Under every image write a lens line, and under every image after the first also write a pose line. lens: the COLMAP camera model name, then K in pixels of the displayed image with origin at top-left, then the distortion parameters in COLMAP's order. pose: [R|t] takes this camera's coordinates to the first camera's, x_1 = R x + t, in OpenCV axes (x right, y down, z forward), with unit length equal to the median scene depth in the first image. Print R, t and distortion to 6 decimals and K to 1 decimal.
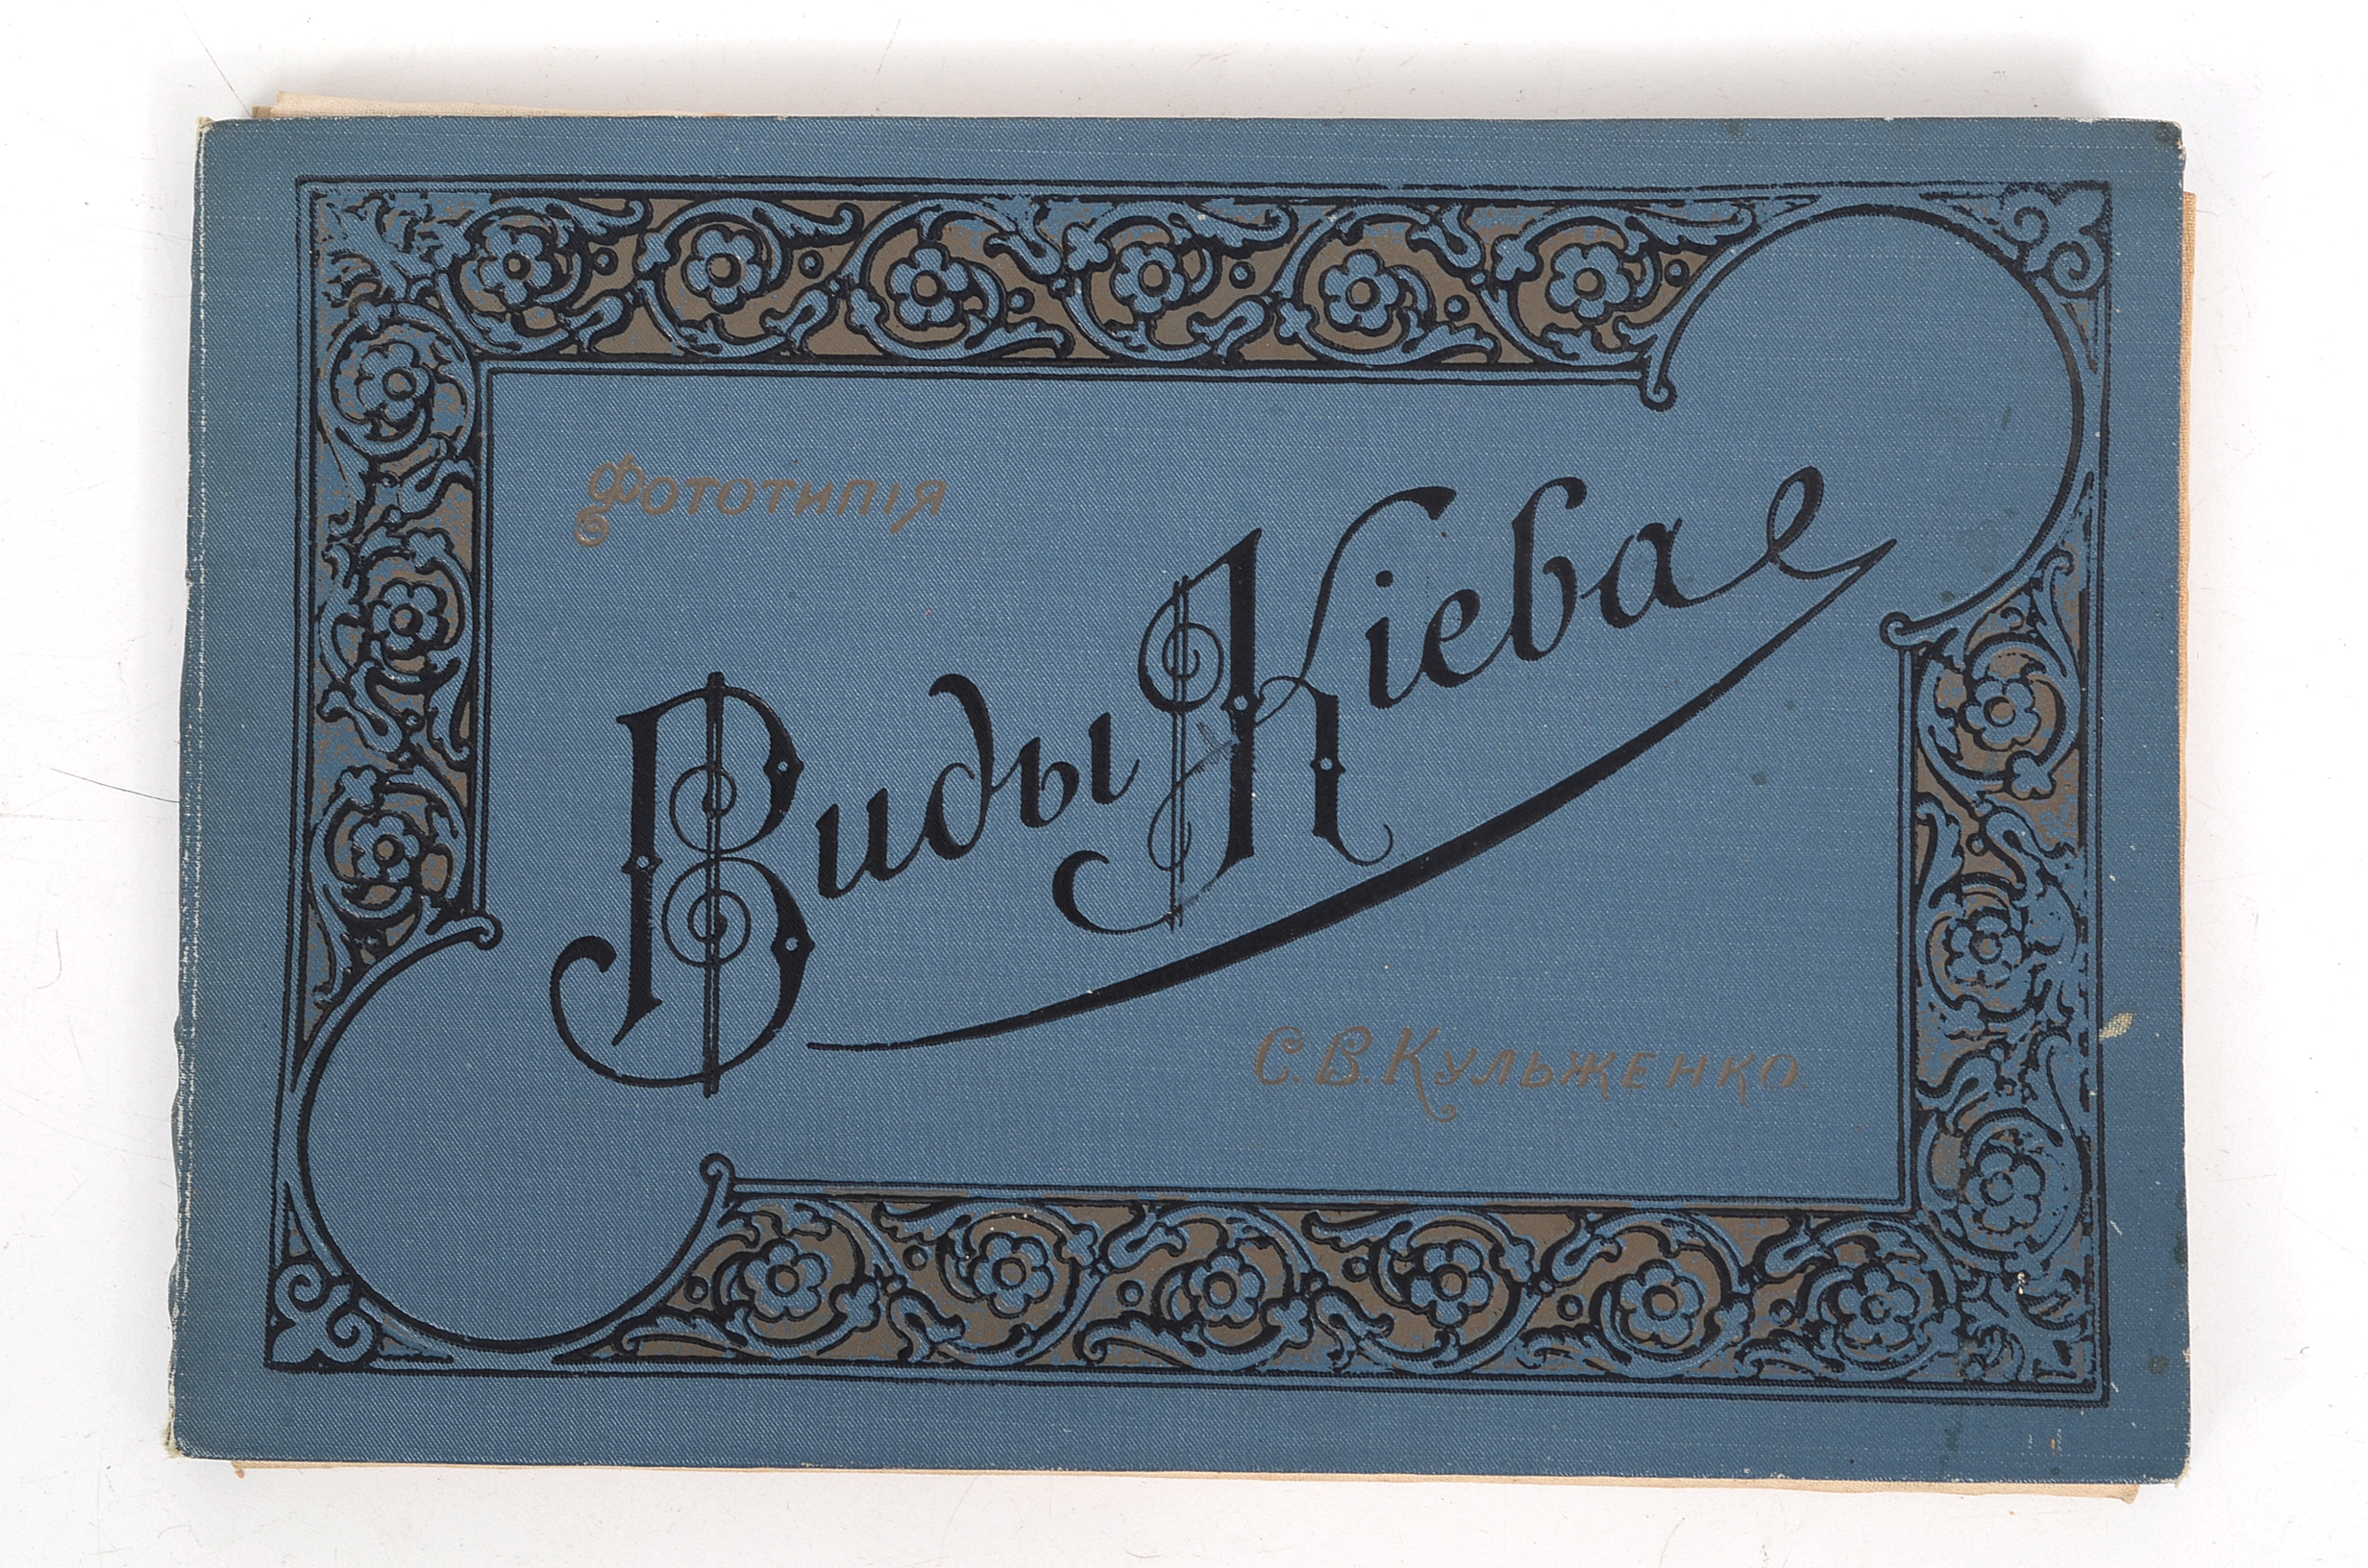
lens RADIAL K [[4836.1, 0, 1183.8], [0, 4836.1, 790.9], [0, 0, 1]] dist [0.090638, 0.000000]
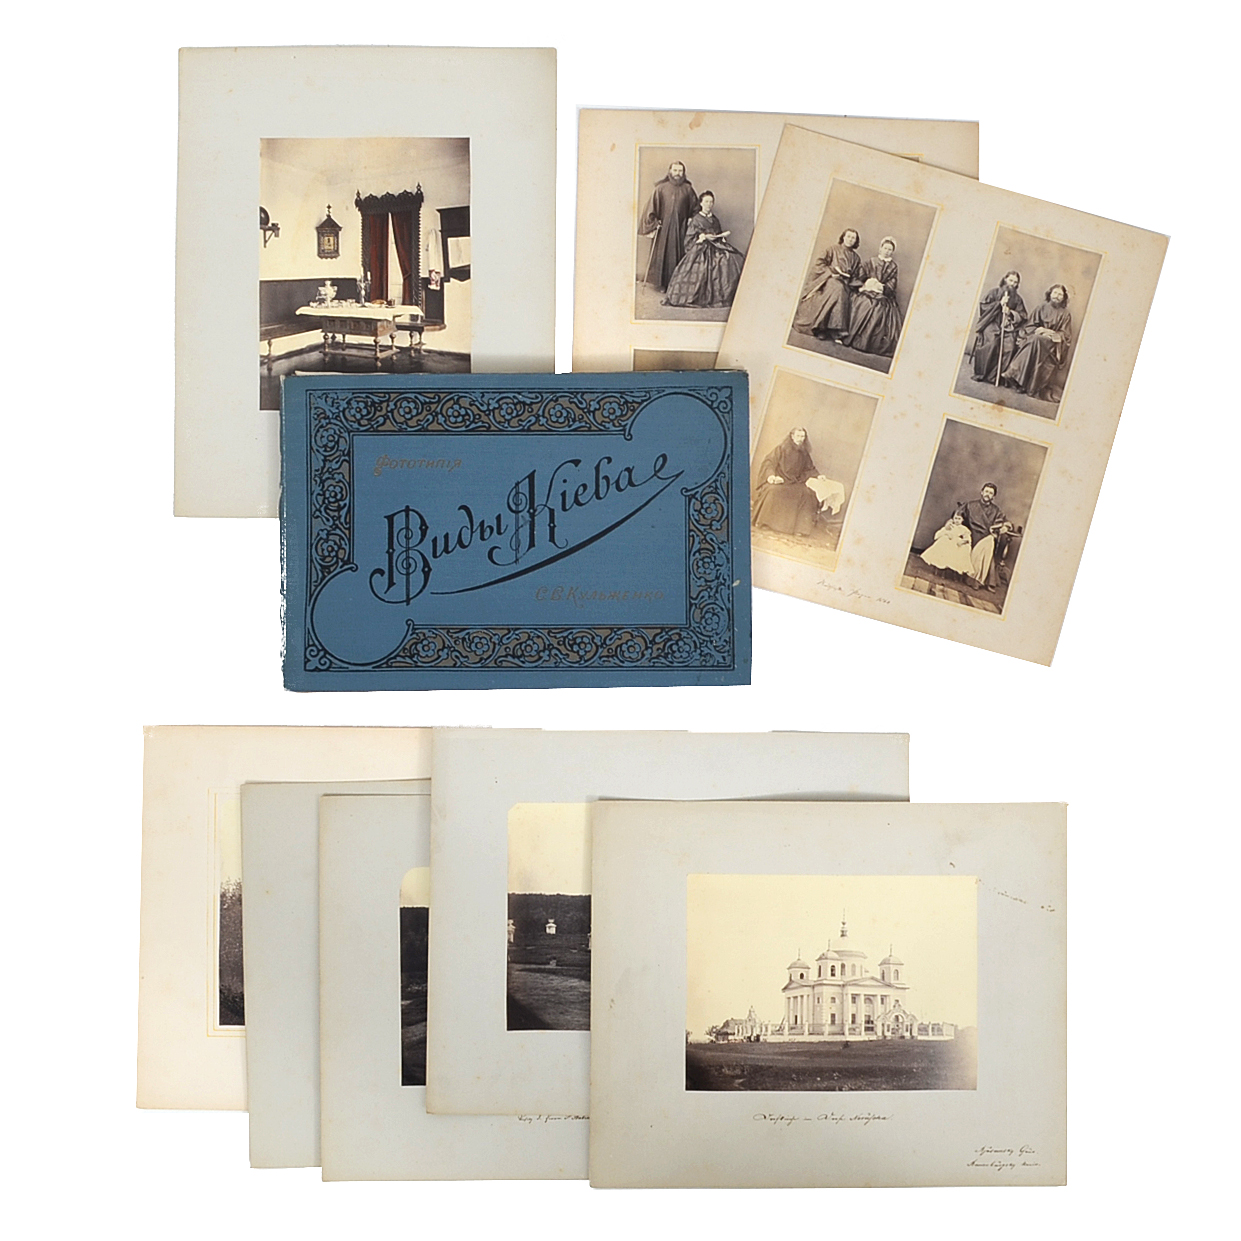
lens RADIAL K [[1710.5, 0, 621.0], [0, 1710.5, 615.9], [0, 0, 1]] dist [0.012168, 0.000000]
pose [[0.999369, -0.015667, 0.031871, 0.041043], [0.015034, 0.999687, 0.019998, 0.045267], [-0.032174, -0.019506, 0.999292, -0.505791]]
